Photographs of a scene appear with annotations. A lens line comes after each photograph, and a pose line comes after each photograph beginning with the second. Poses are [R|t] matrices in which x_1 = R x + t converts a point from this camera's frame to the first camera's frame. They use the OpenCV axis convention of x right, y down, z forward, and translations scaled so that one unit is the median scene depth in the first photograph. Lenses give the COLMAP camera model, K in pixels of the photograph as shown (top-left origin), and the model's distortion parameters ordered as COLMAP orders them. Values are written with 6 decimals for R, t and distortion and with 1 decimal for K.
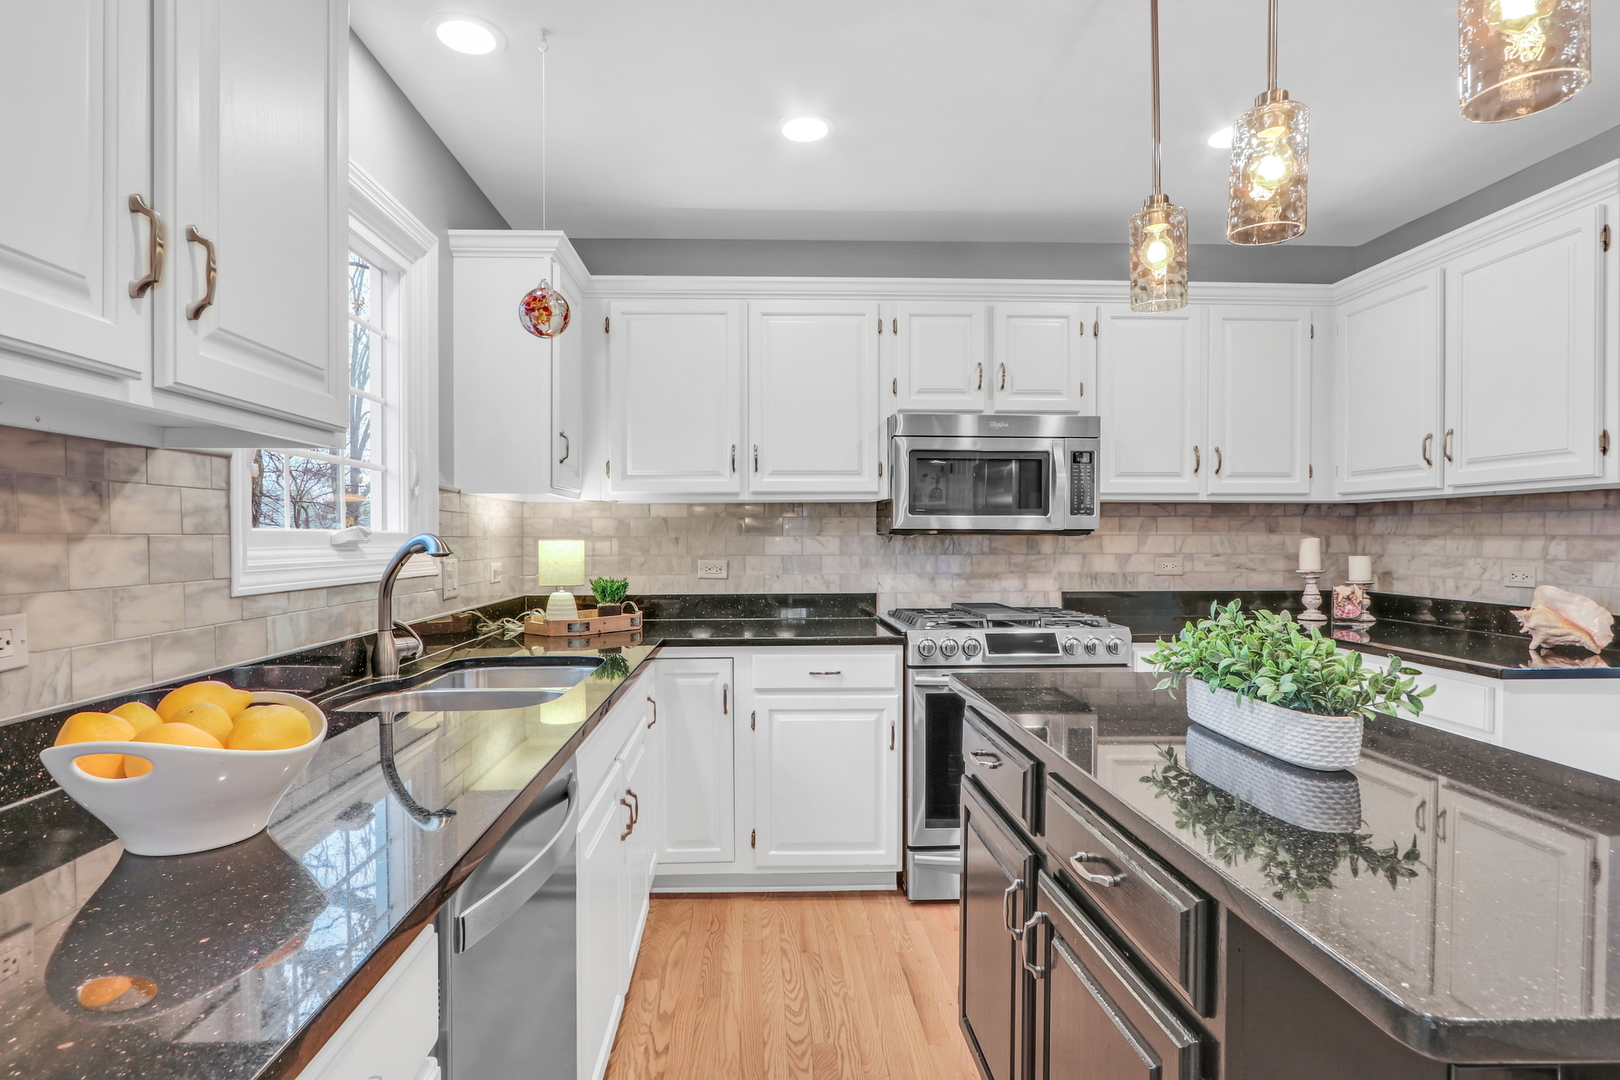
lens RADIAL K [[848.4, 0, 782.8], [0, 848.4, 547.4], [0, 0, 1]] dist [-0.005241, -0.000399]
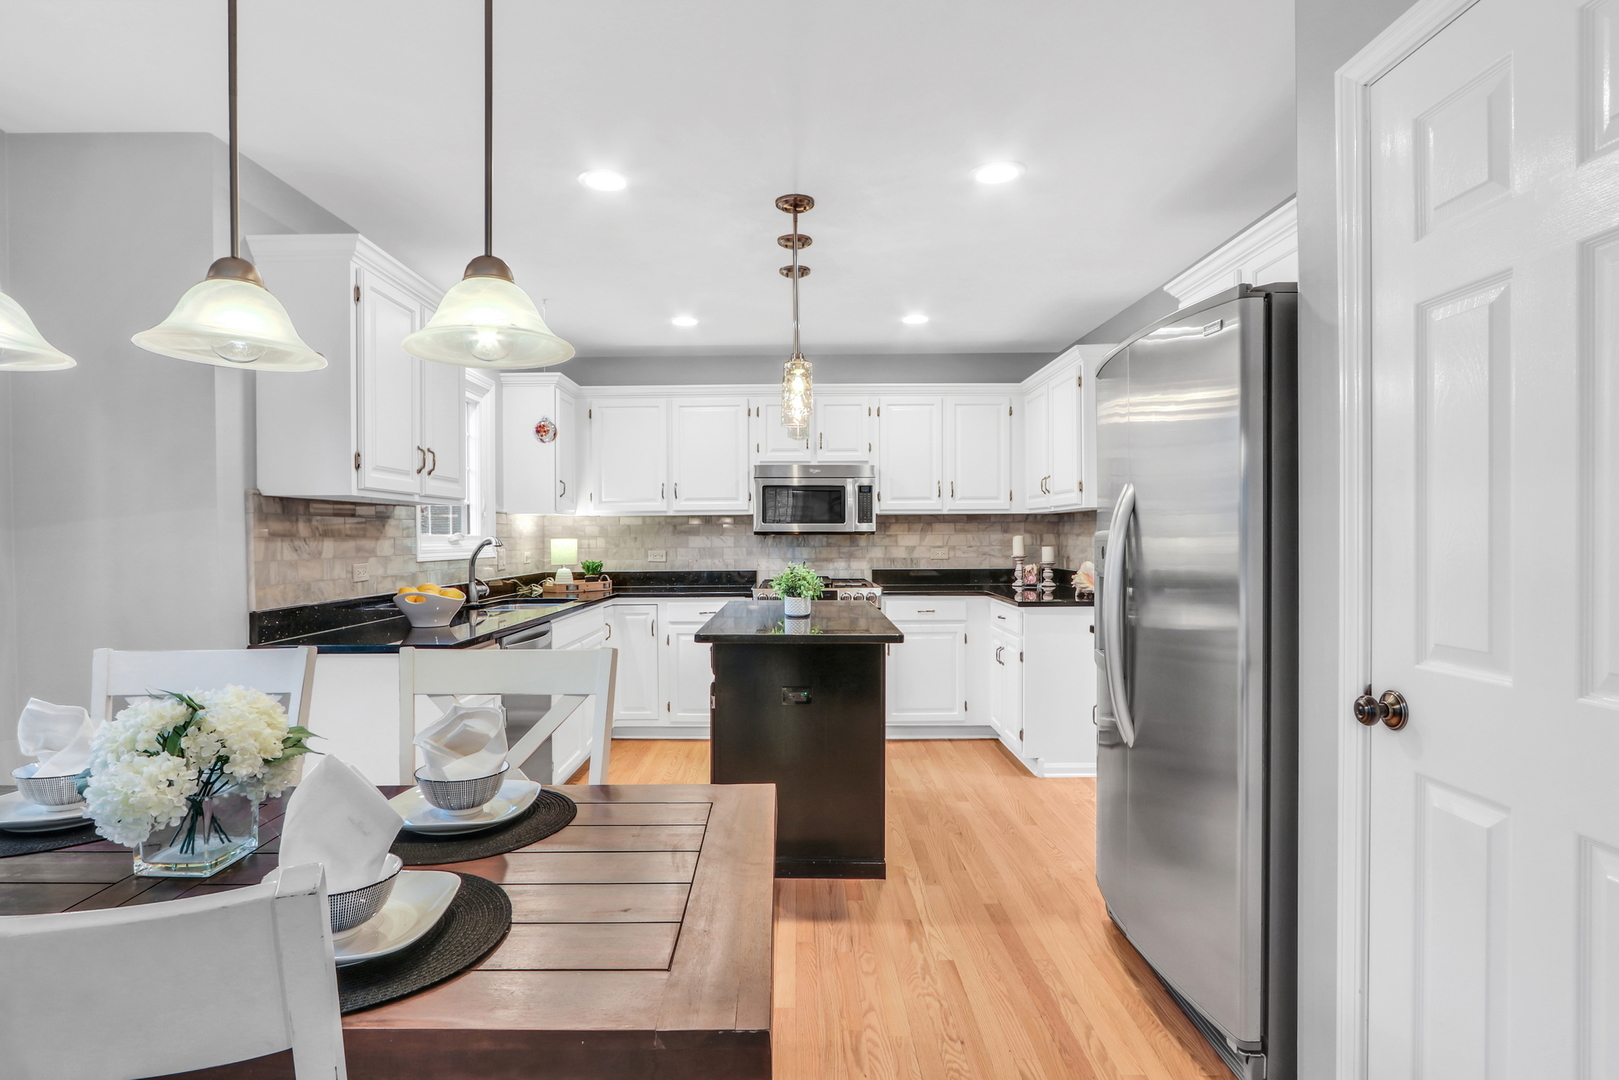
lens RADIAL K [[851.2, 0, 781.4], [0, 851.2, 548.5], [0, 0, 1]] dist [-0.008945, 0.000711]
pose [[0.998539, -0.003308, -0.053925, 0.275322], [0.003491, 0.999988, 0.003294, 0.006781], [0.053914, -0.003478, 0.998540, -0.711078]]
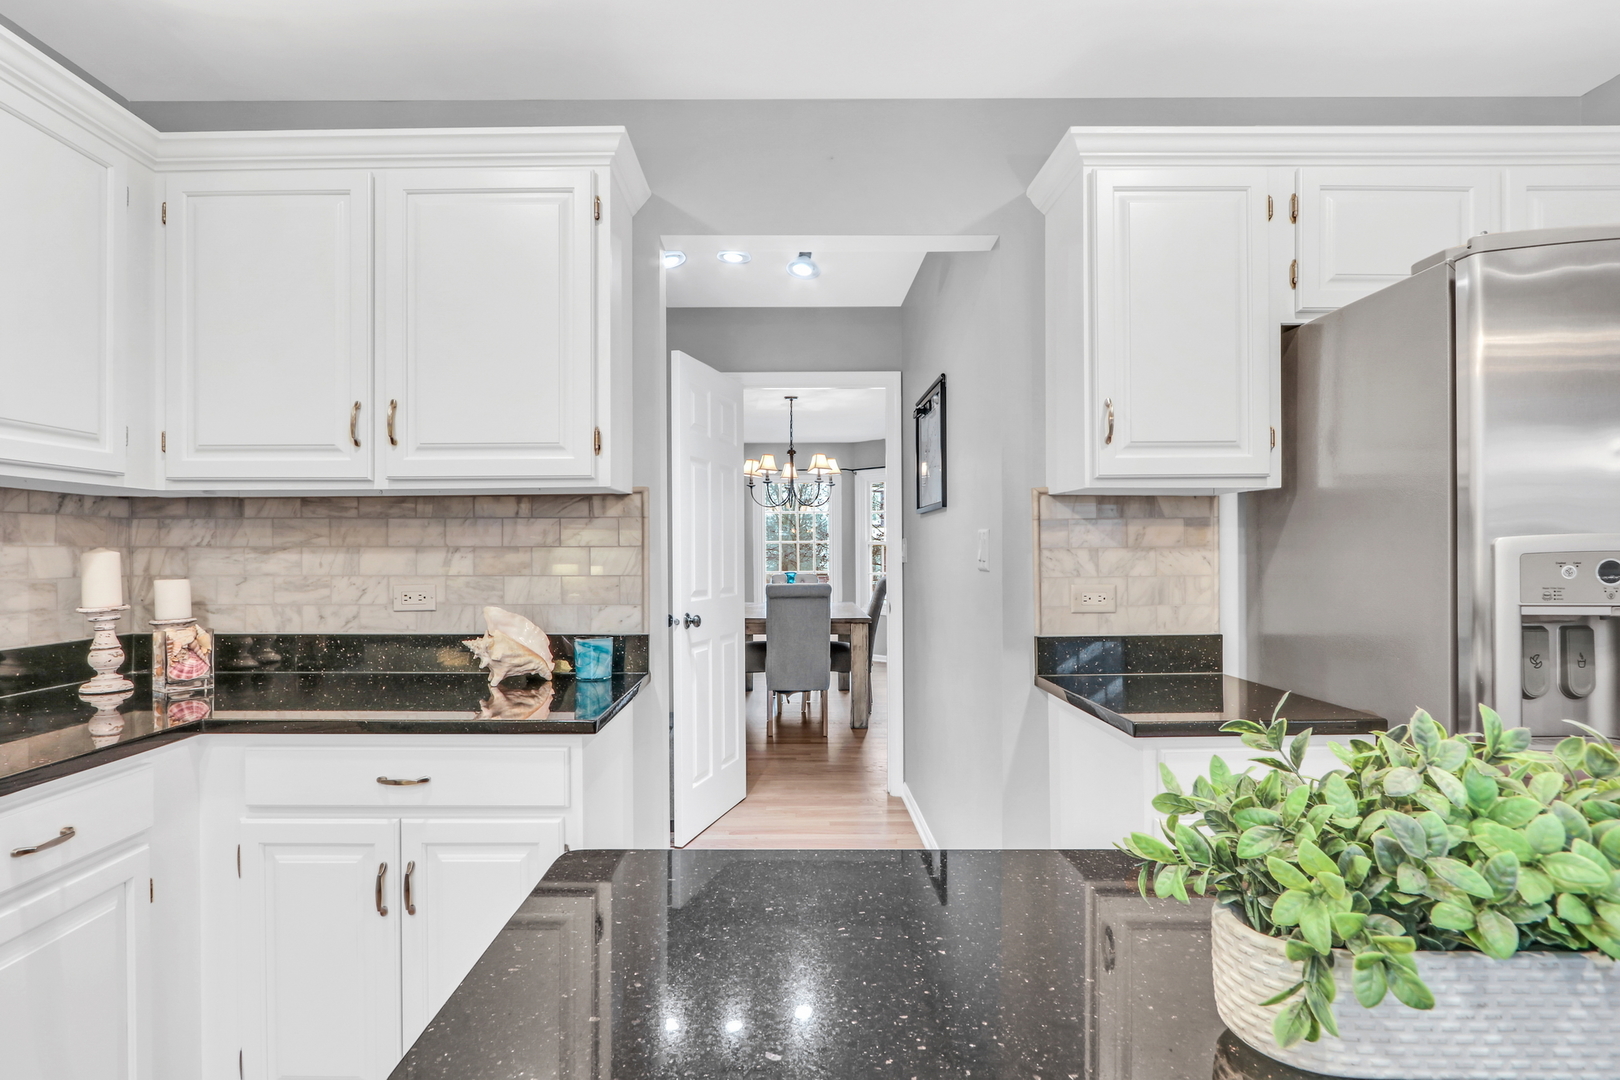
lens RADIAL K [[848.4, 0, 782.8], [0, 848.4, 547.4], [0, 0, 1]] dist [-0.005241, -0.000399]
pose [[0.038376, 0.003804, 0.999256, 0.064436], [0.017381, 0.999839, -0.004474, -0.003627], [-0.999112, 0.017539, 0.038304, 0.549590]]
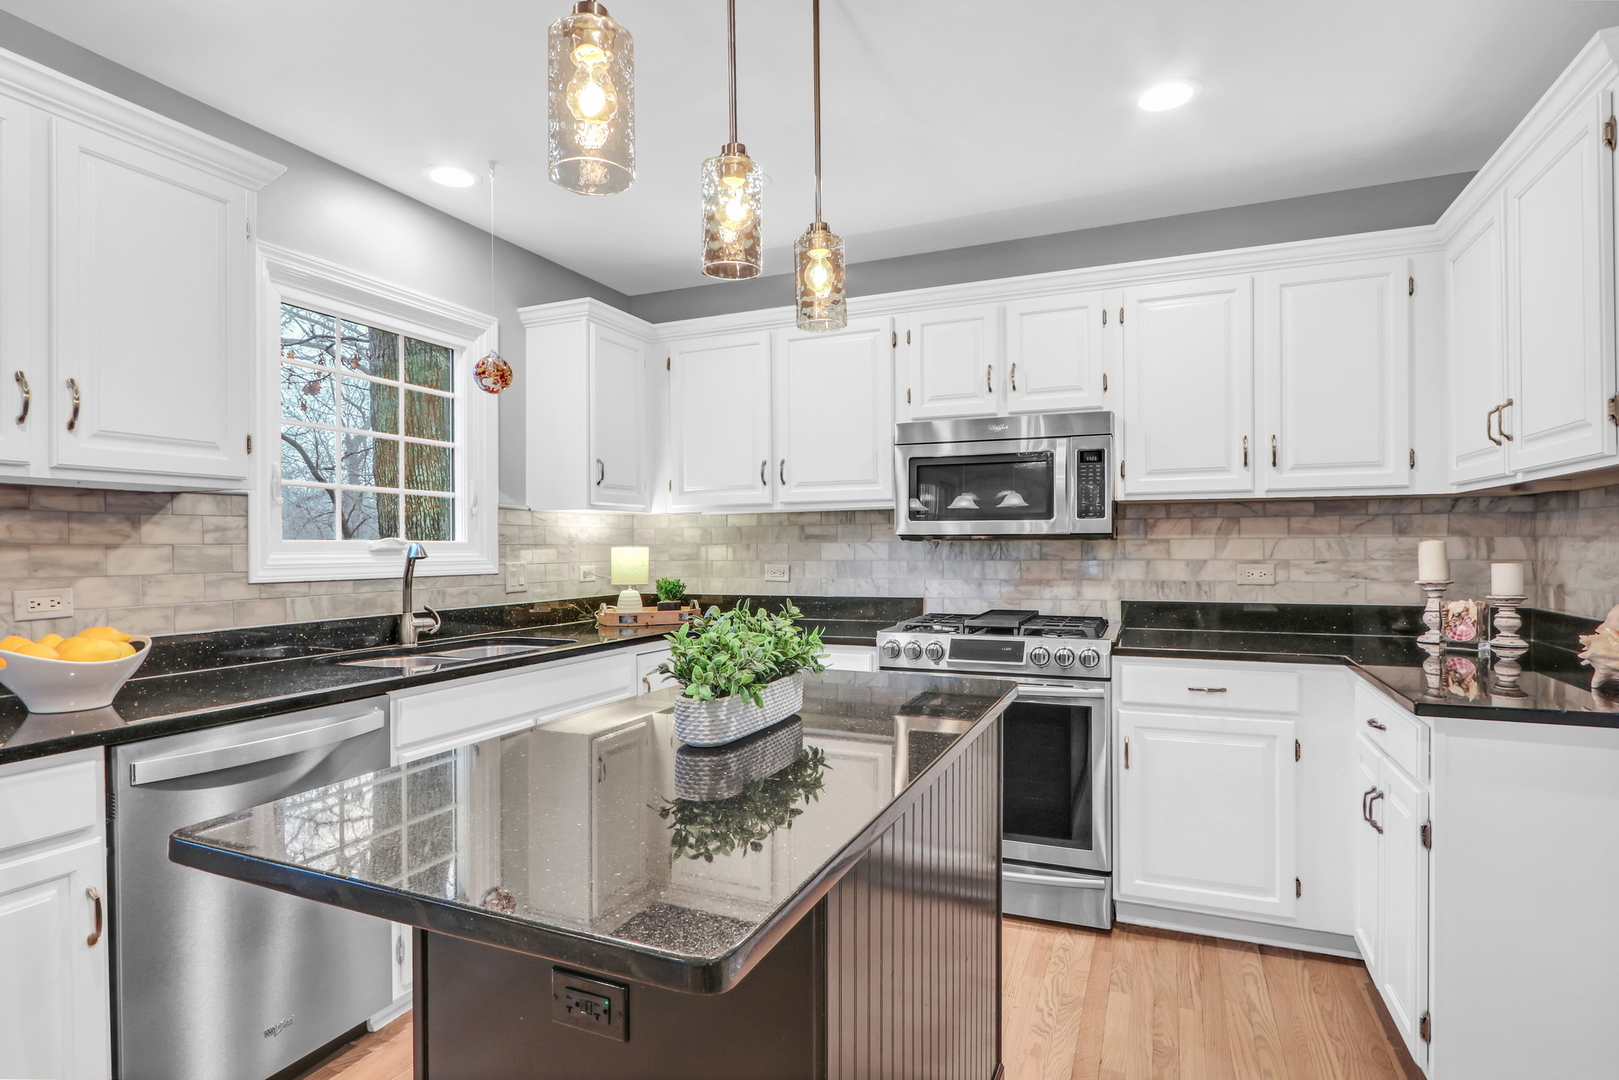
lens RADIAL K [[851.2, 0, 781.4], [0, 851.2, 548.5], [0, 0, 1]] dist [-0.008945, 0.000711]
pose [[0.896596, -0.003258, -0.442837, 0.458726], [0.000215, 0.999976, -0.006921, 0.001874], [0.442849, 0.006110, 0.896575, 0.009474]]
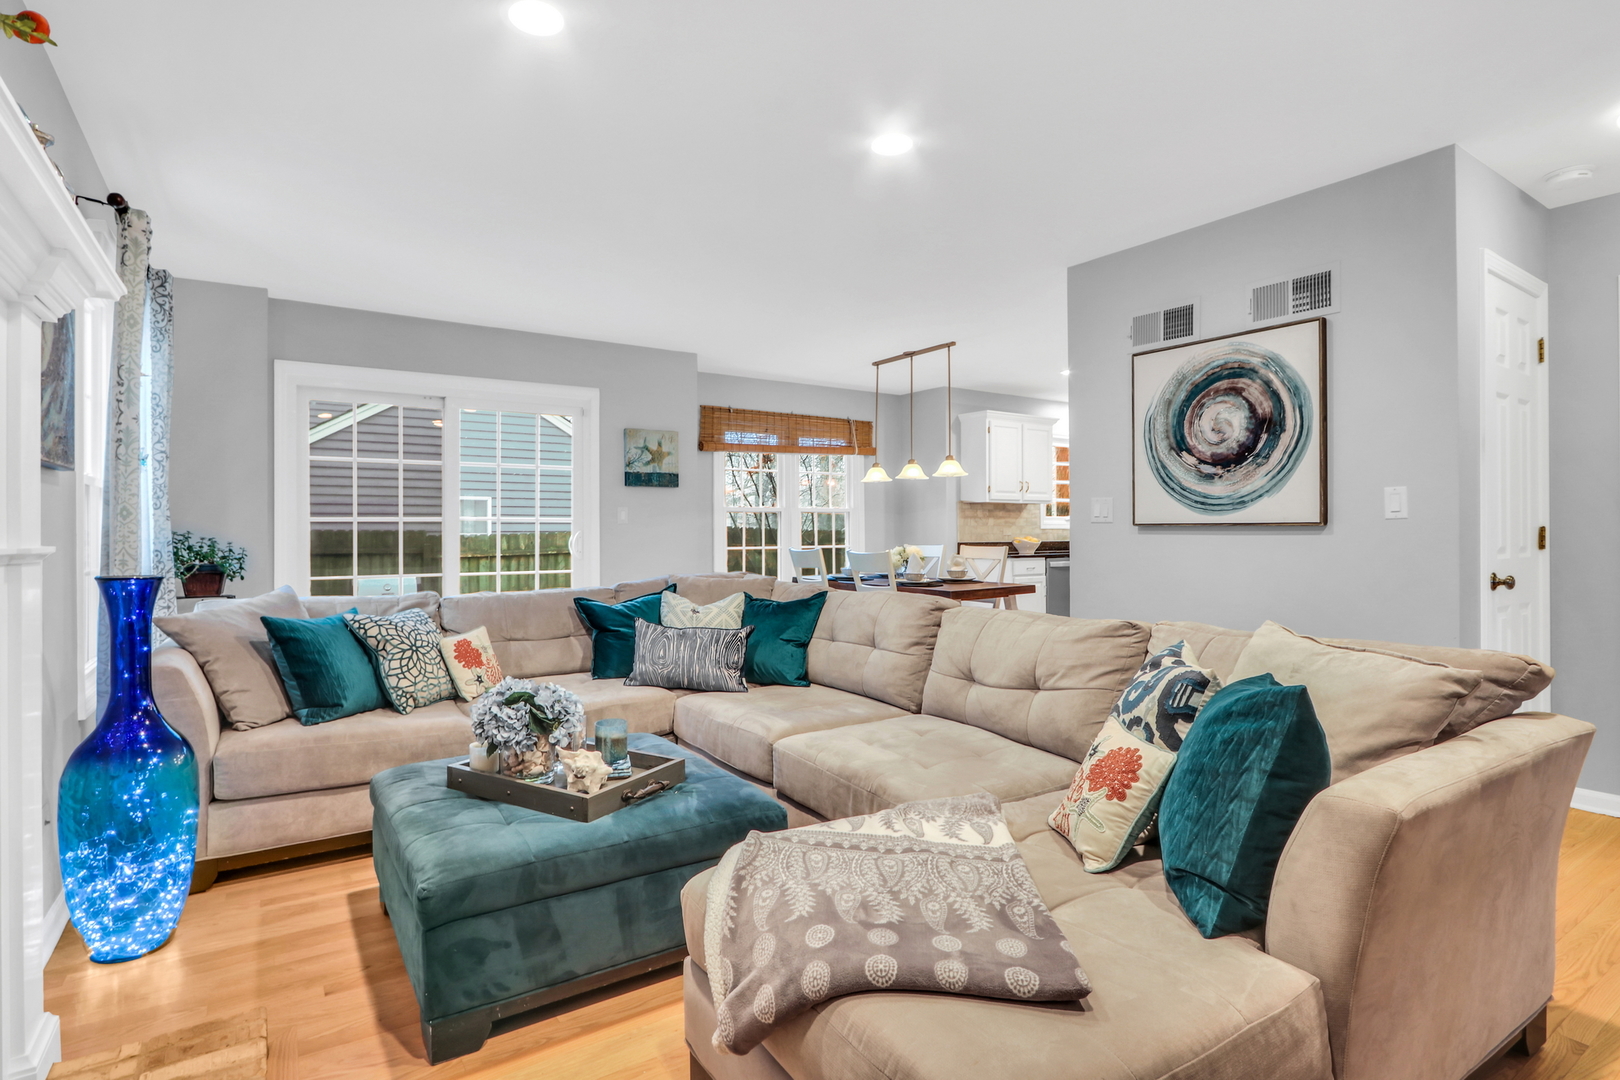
lens RADIAL K [[848.4, 0, 782.8], [0, 848.4, 547.4], [0, 0, 1]] dist [-0.005241, -0.000399]
pose [[0.529444, 0.017659, -0.848161, 1.562250], [-0.007206, 0.999841, 0.016319, 0.049291], [0.848314, -0.002528, 0.529487, -1.664137]]
